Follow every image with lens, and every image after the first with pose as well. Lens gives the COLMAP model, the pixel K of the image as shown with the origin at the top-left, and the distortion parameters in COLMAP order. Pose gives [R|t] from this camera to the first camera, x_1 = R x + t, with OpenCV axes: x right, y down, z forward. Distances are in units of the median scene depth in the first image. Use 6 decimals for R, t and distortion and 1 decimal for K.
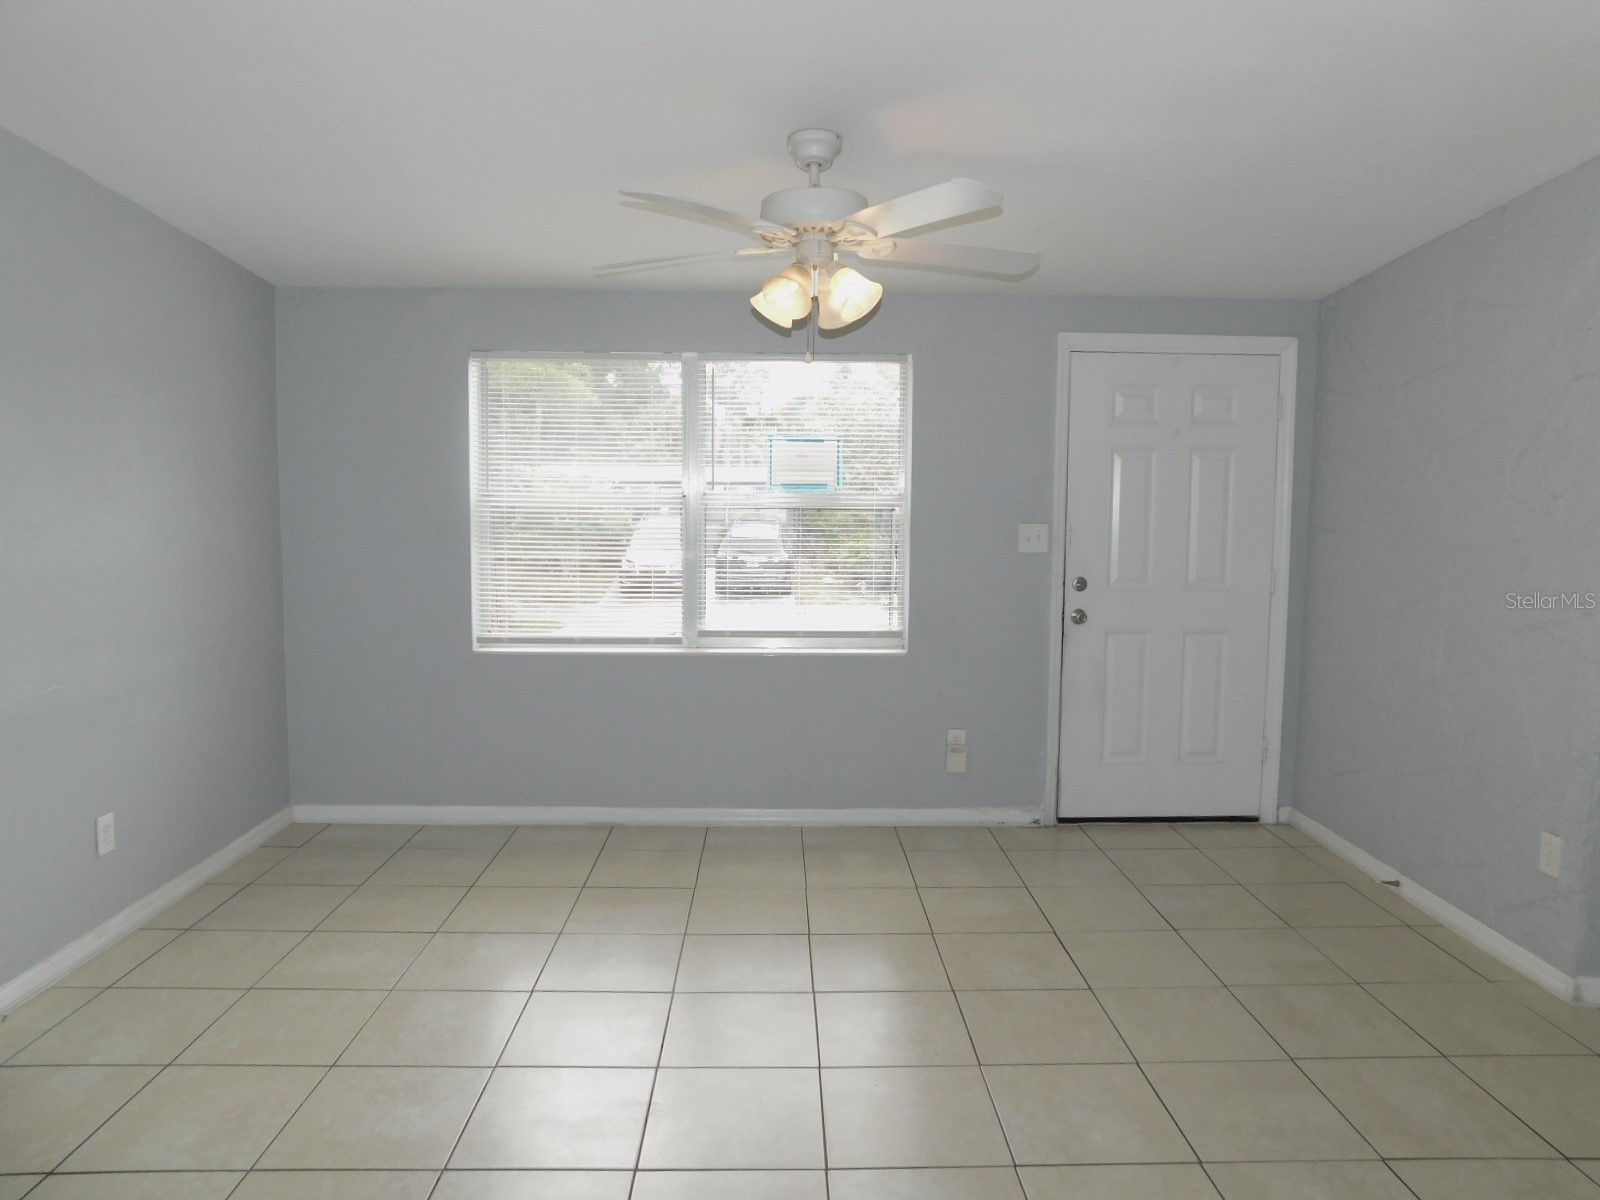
lens RADIAL K [[1059.3, 0, 800.0], [0, 1059.3, 600.0], [0, 0, 1]] dist [-0.048158, 0.060247]
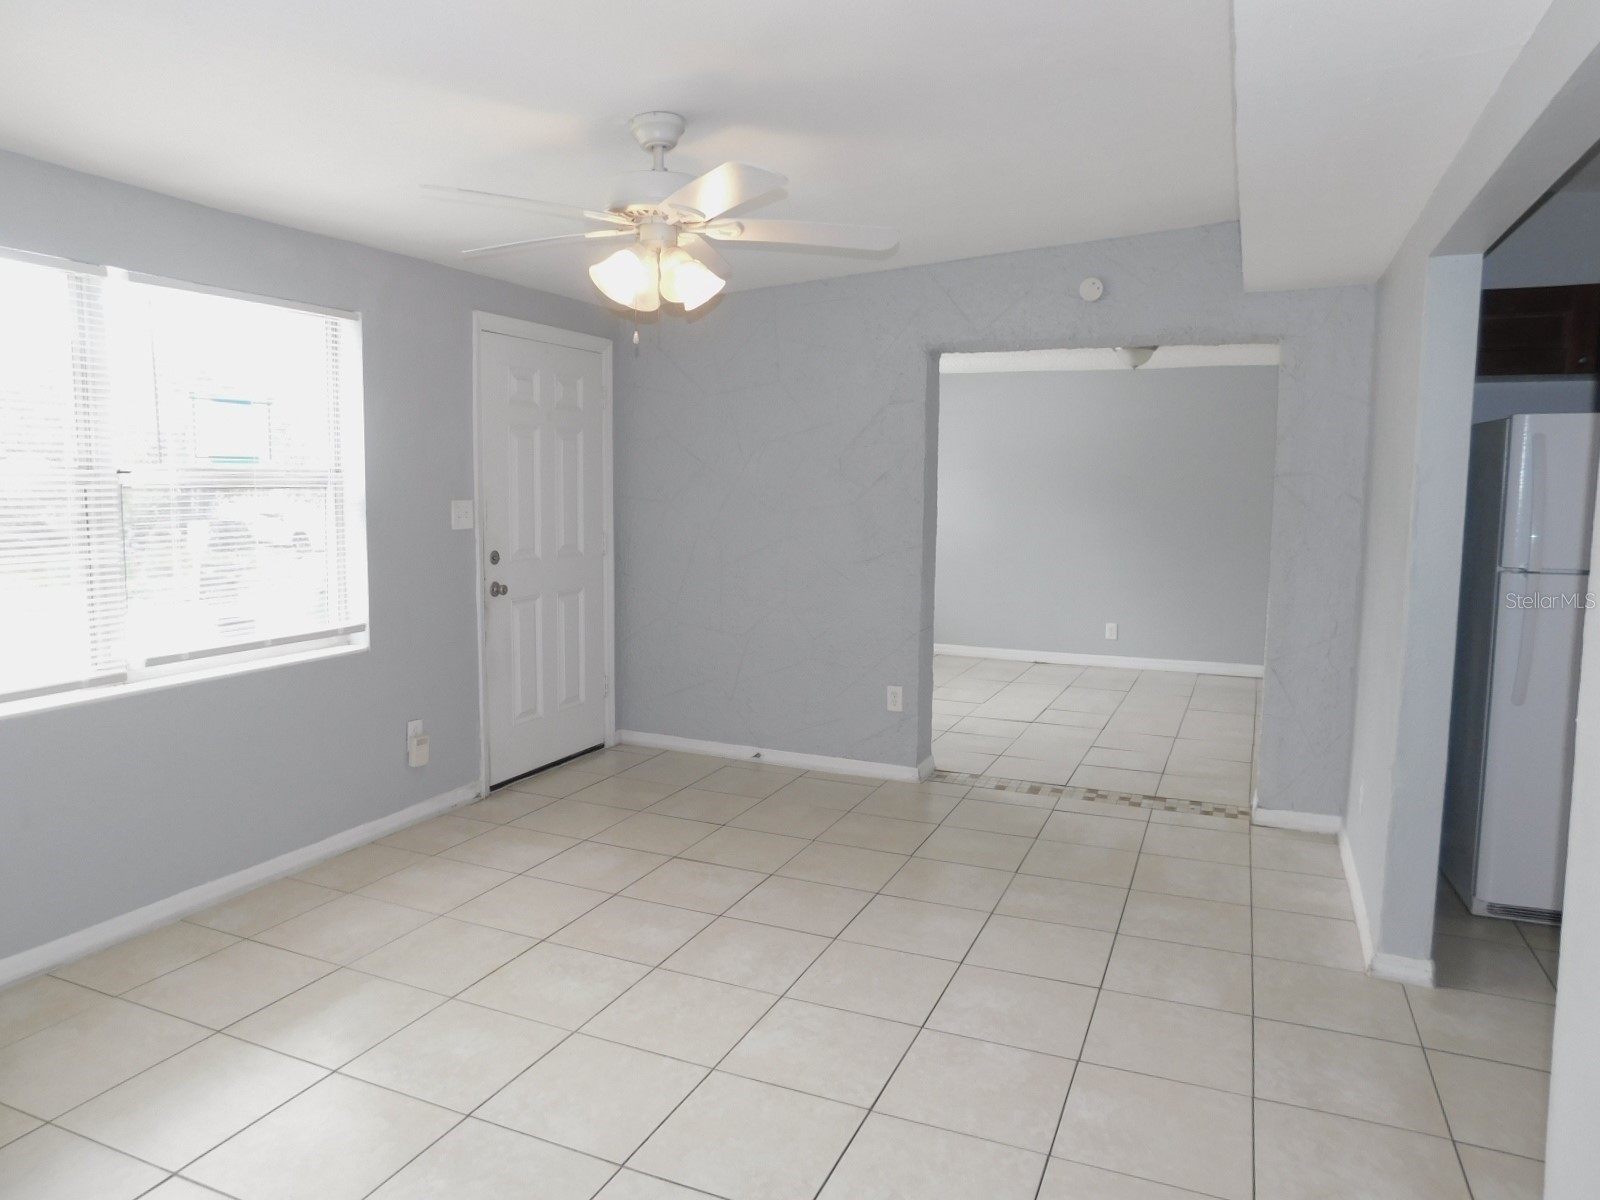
lens RADIAL K [[1071.8, 0, 800.0], [0, 1071.8, 600.0], [0, 0, 1]] dist [-0.082126, 0.061090]
pose [[0.420007, -0.103781, 0.901567, -0.552152], [0.075104, 0.994007, 0.079434, -0.033967], [-0.904408, 0.034348, 0.425285, 0.288603]]
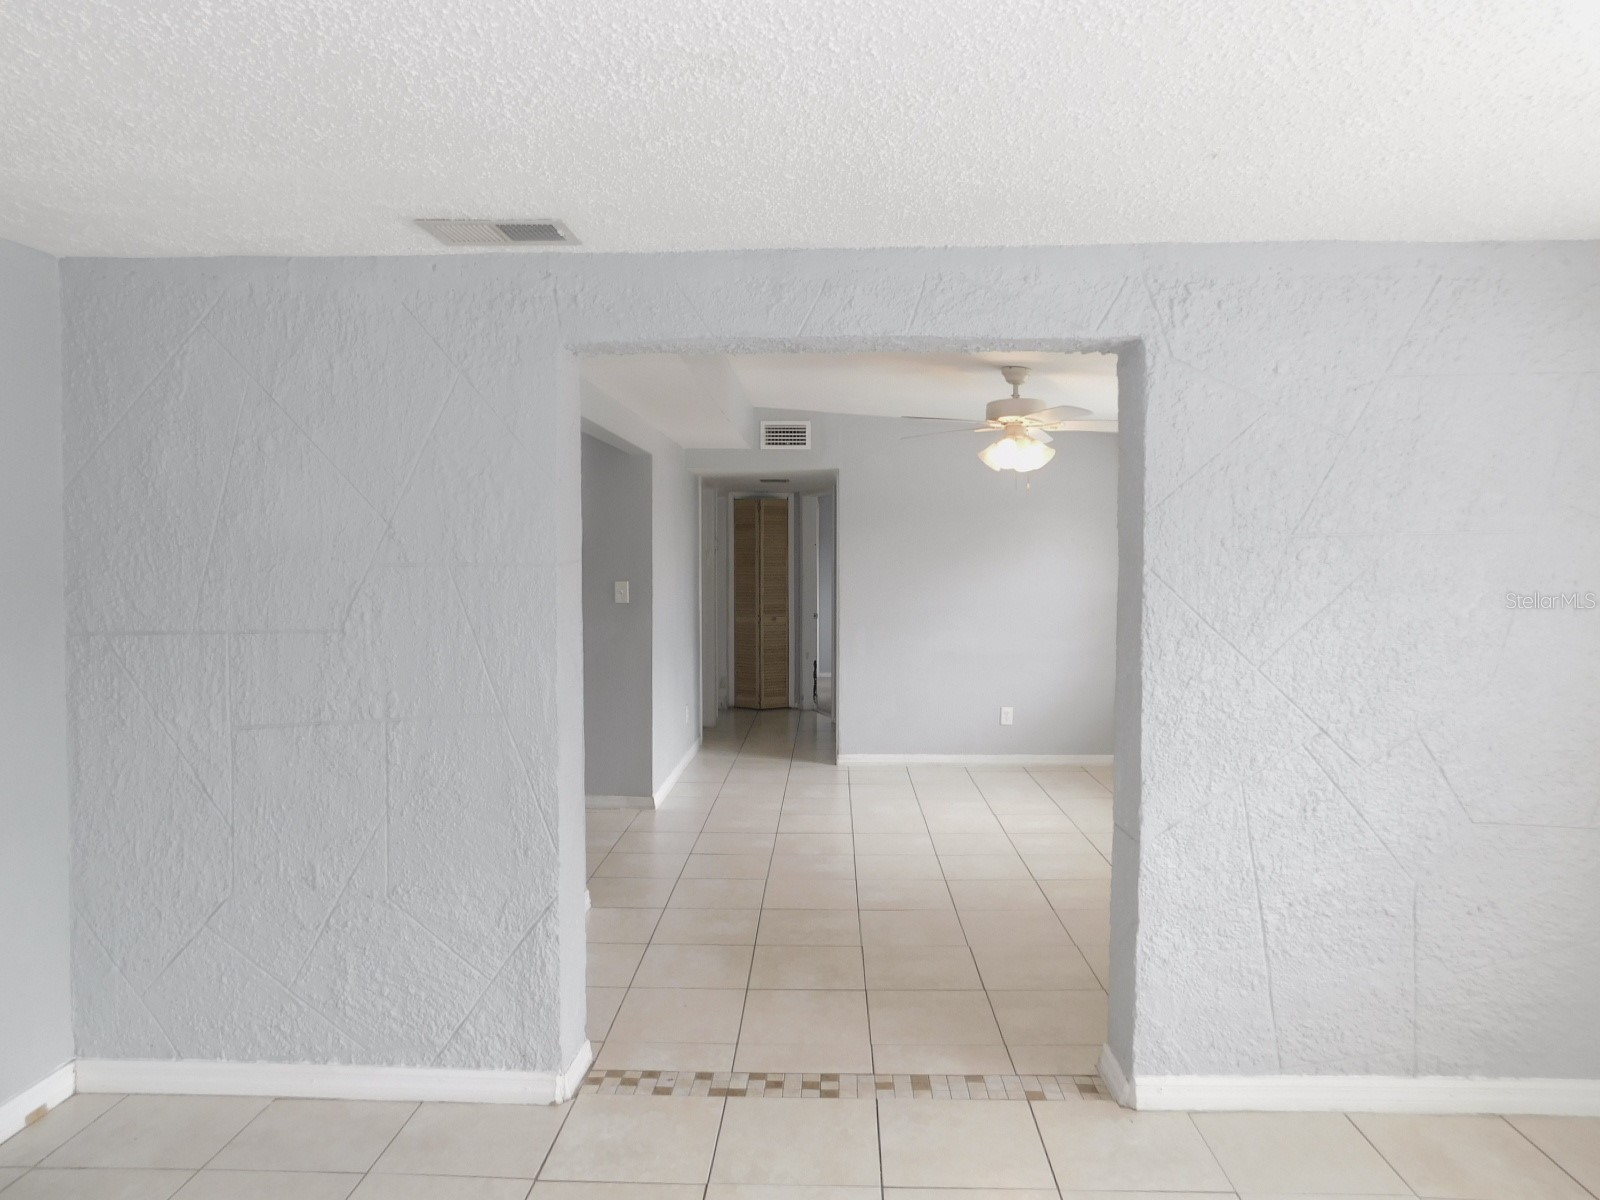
lens RADIAL K [[1059.3, 0, 800.0], [0, 1059.3, 600.0], [0, 0, 1]] dist [-0.048158, 0.060247]
pose [[-0.065740, 0.031931, -0.997326, 1.177235], [-0.085212, 0.995657, 0.037494, -0.049703], [0.994192, 0.087449, -0.062733, 0.485842]]
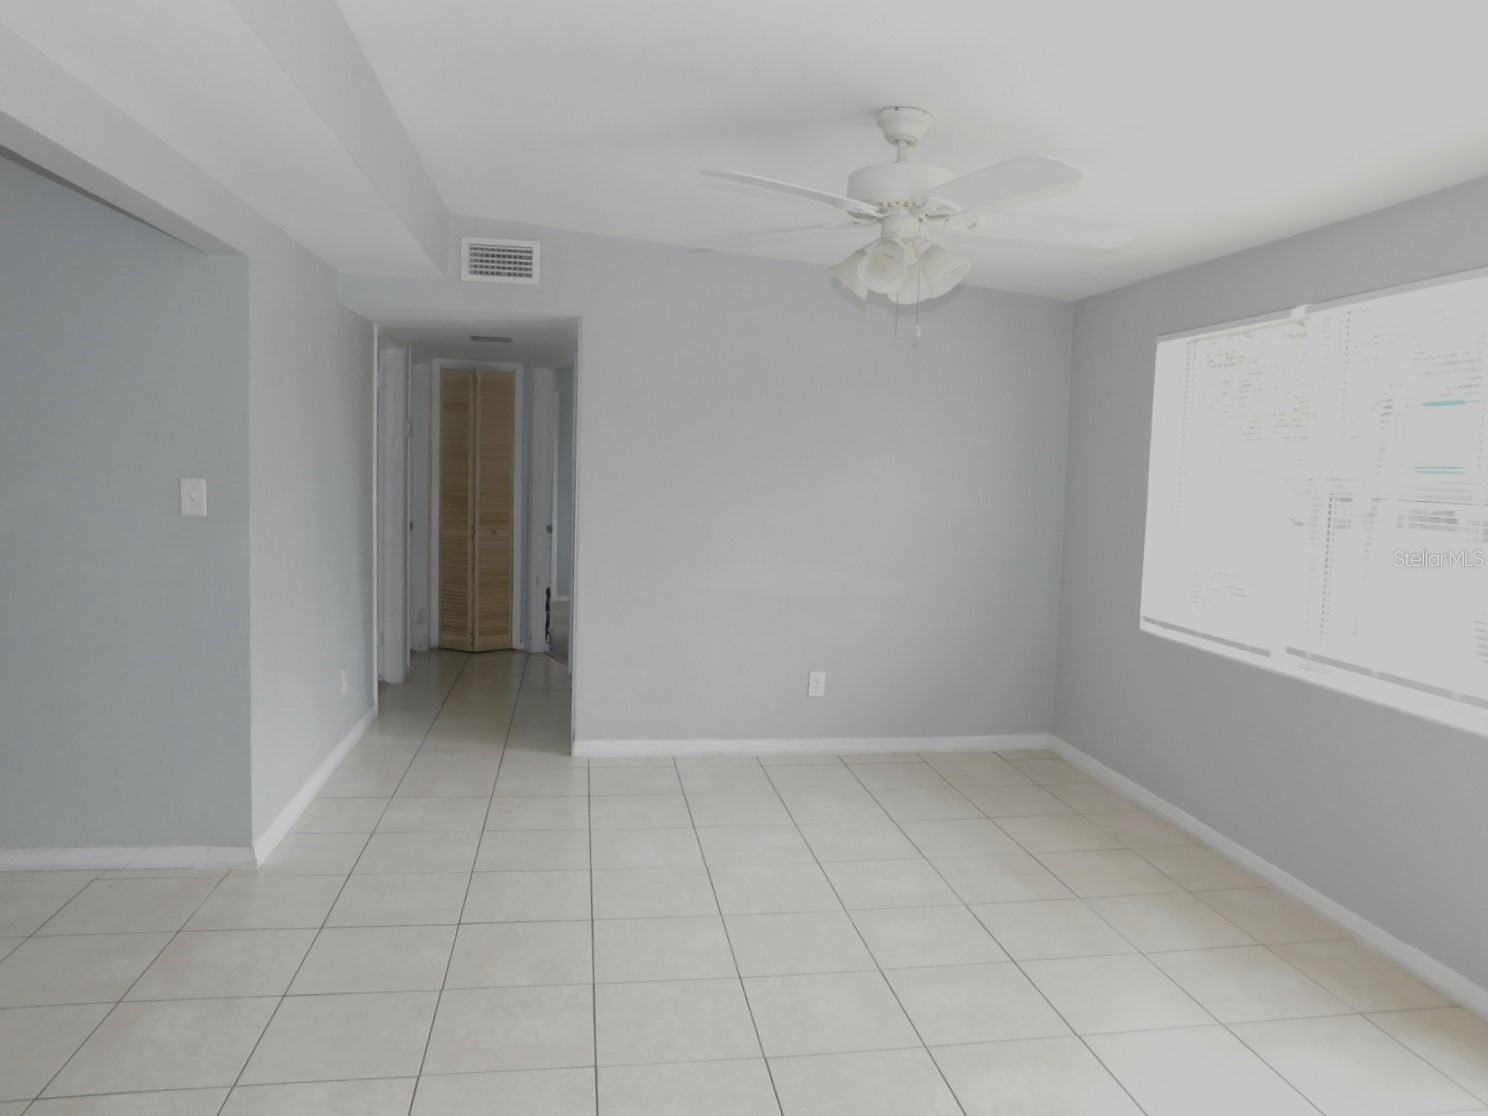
lens RADIAL K [[996.8, 0, 744.0], [0, 996.8, 558.0], [0, 0, 1]] dist [-0.082126, 0.061090]
pose [[0.125308, 0.090551, -0.987977, 0.597491], [-0.116065, 0.990326, 0.076046, -0.046366], [0.985305, 0.105141, 0.134605, 0.478862]]
